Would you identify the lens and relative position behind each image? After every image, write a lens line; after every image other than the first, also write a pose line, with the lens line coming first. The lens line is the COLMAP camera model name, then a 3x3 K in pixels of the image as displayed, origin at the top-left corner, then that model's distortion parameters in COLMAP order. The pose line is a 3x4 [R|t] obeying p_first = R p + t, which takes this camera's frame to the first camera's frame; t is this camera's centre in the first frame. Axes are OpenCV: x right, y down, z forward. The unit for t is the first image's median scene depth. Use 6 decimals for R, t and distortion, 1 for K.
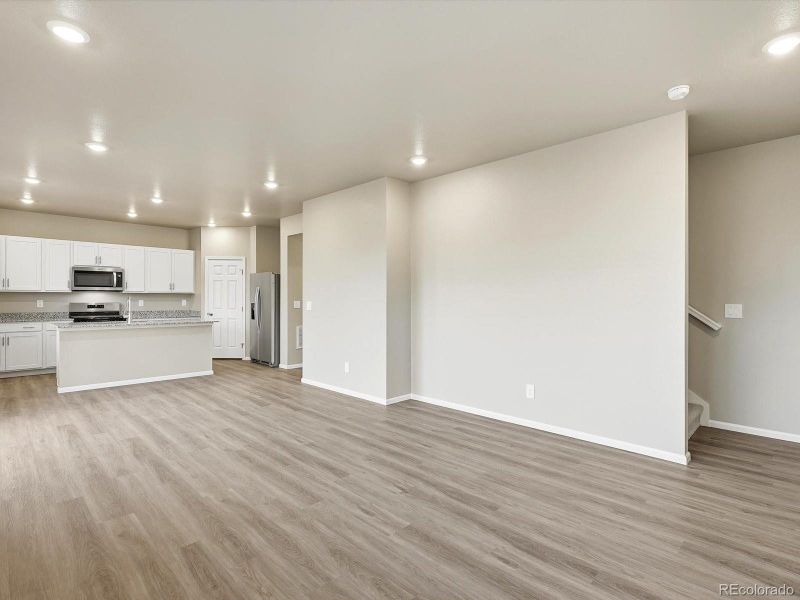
lens RADIAL K [[413.9, 0, 401.6], [0, 413.9, 298.7], [0, 0, 1]] dist [-0.000760, 0.001936]
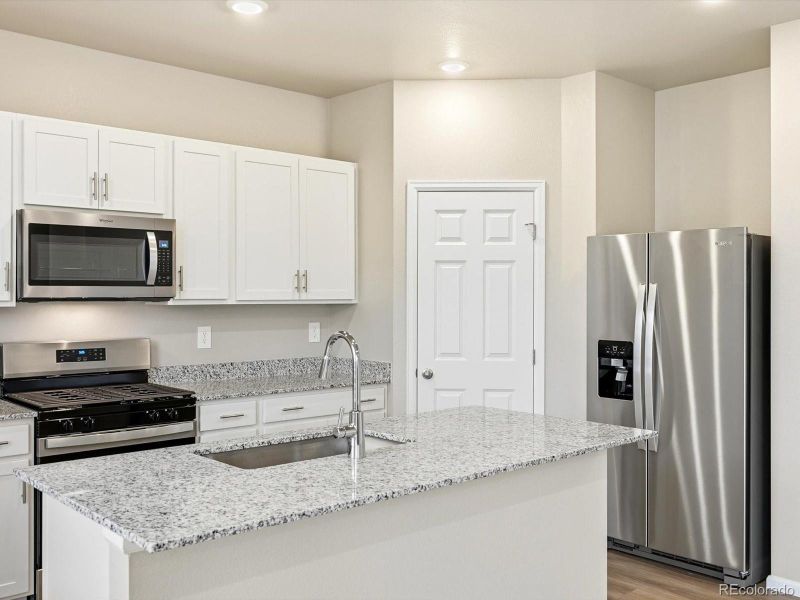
lens RADIAL K [[787.9, 0, 403.0], [0, 787.9, 290.4], [0, 0, 1]] dist [0.007798, -0.000080]
pose [[0.999151, -0.000641, -0.041204, -0.519514], [0.000486, 0.999993, -0.003782, -0.023385], [0.041206, 0.003759, 0.999144, 0.495778]]
